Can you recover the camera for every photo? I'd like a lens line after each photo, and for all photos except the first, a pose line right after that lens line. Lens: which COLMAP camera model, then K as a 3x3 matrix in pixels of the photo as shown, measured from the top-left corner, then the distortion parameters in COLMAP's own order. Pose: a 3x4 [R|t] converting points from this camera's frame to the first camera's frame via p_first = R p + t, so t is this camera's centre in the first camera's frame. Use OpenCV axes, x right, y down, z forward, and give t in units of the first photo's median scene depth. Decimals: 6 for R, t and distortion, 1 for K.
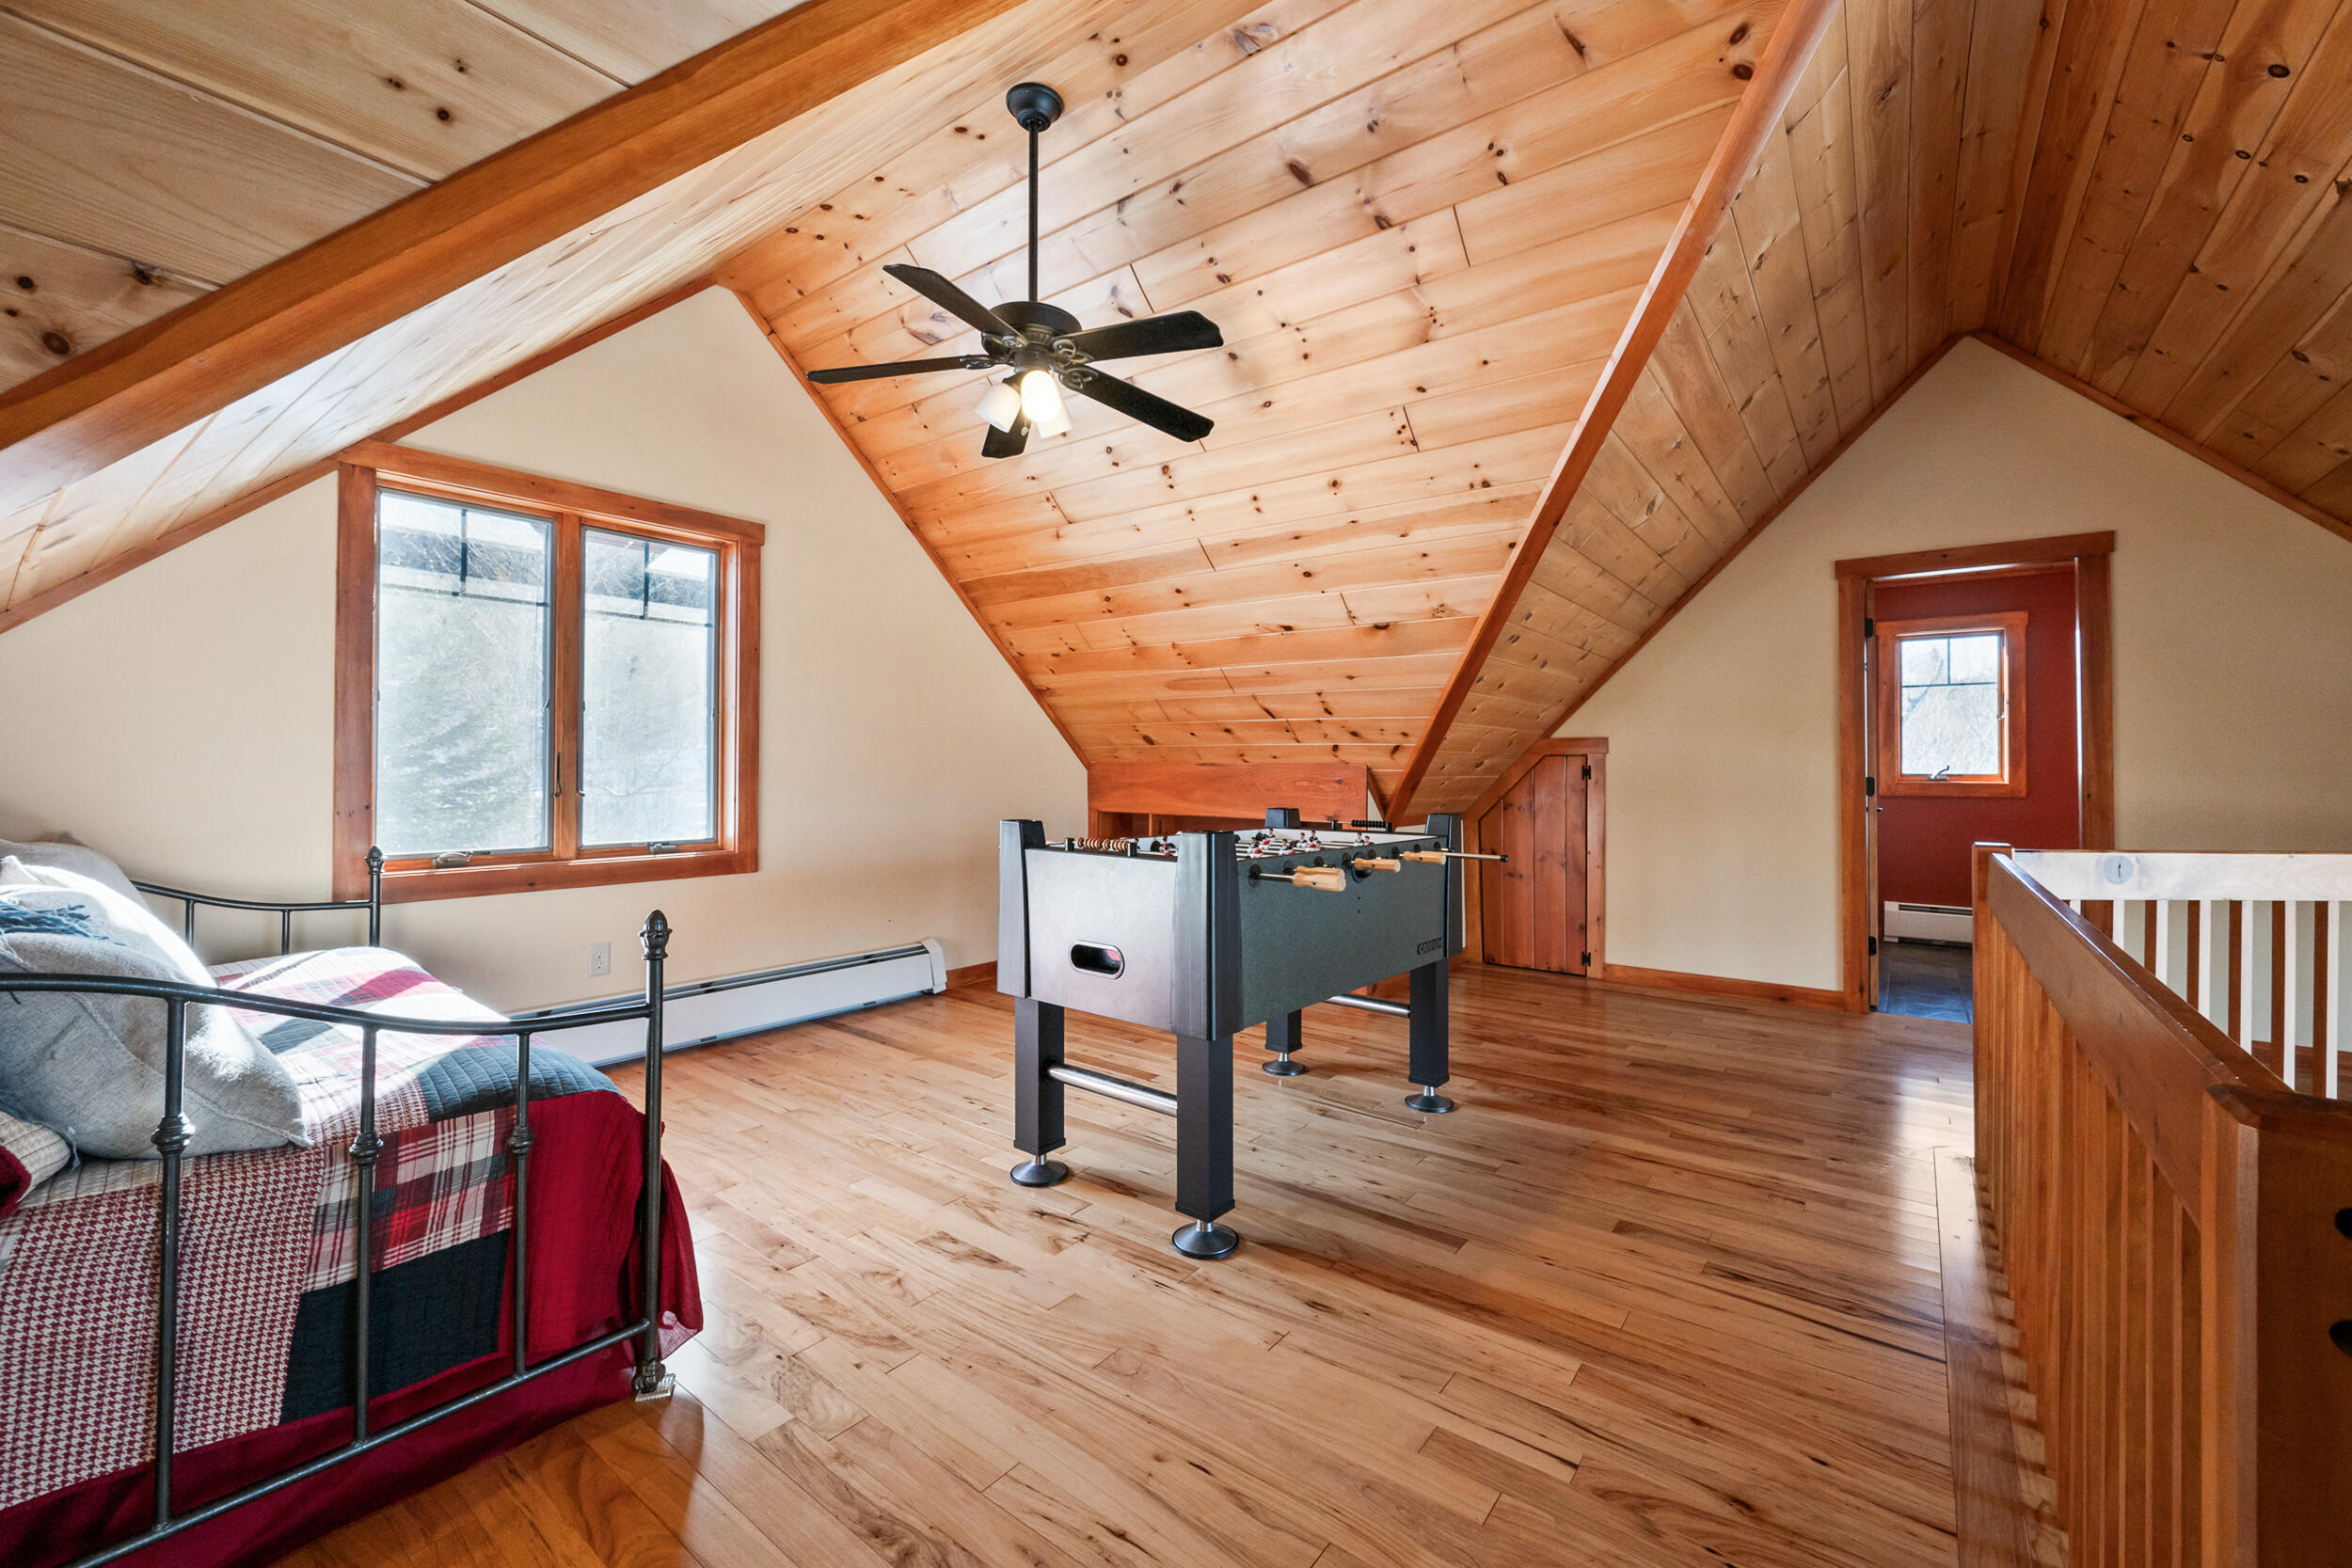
lens RADIAL K [[927.2, 0, 1186.1], [0, 927.2, 771.3], [0, 0, 1]] dist [-0.001021, -0.000307]
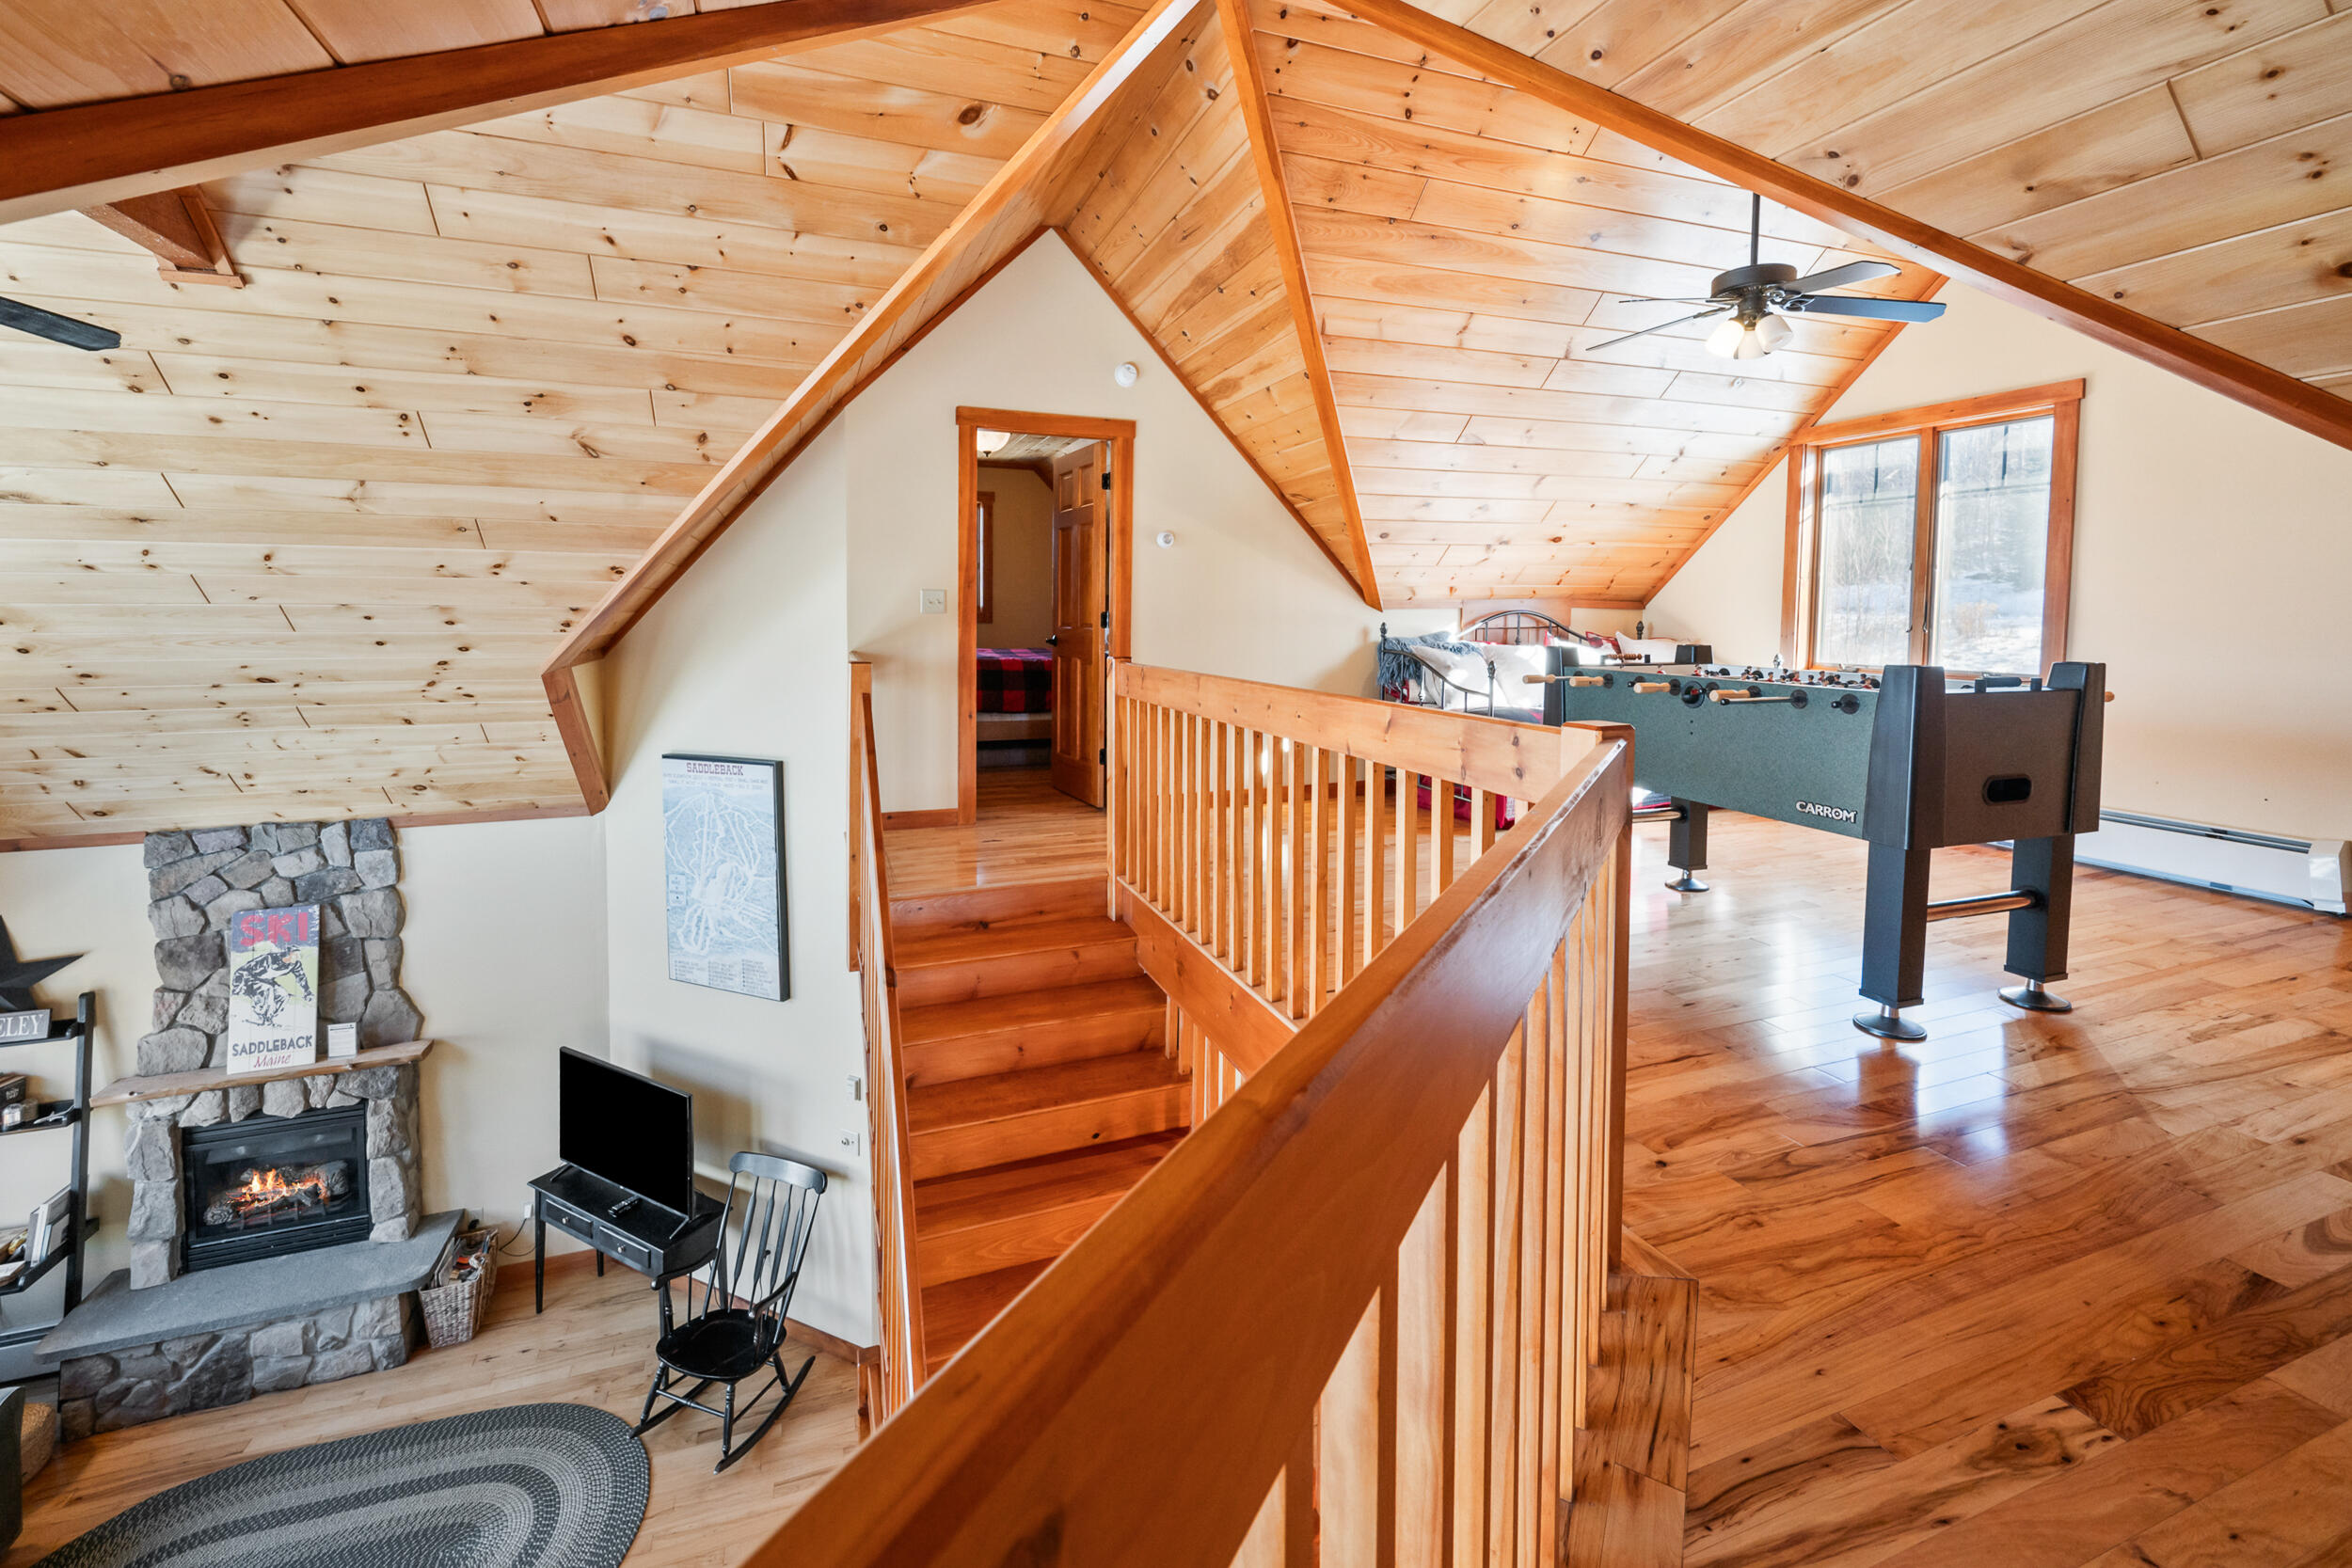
lens RADIAL K [[974.5, 0, 1153.6], [0, 974.5, 660.5], [0, 0, 1]] dist [-0.000429, -0.000276]
pose [[-0.551211, 0.029066, -0.833859, 1.166659], [-0.006729, 0.999206, 0.039278, 0.019245], [0.834339, 0.027261, -0.550578, 0.839780]]
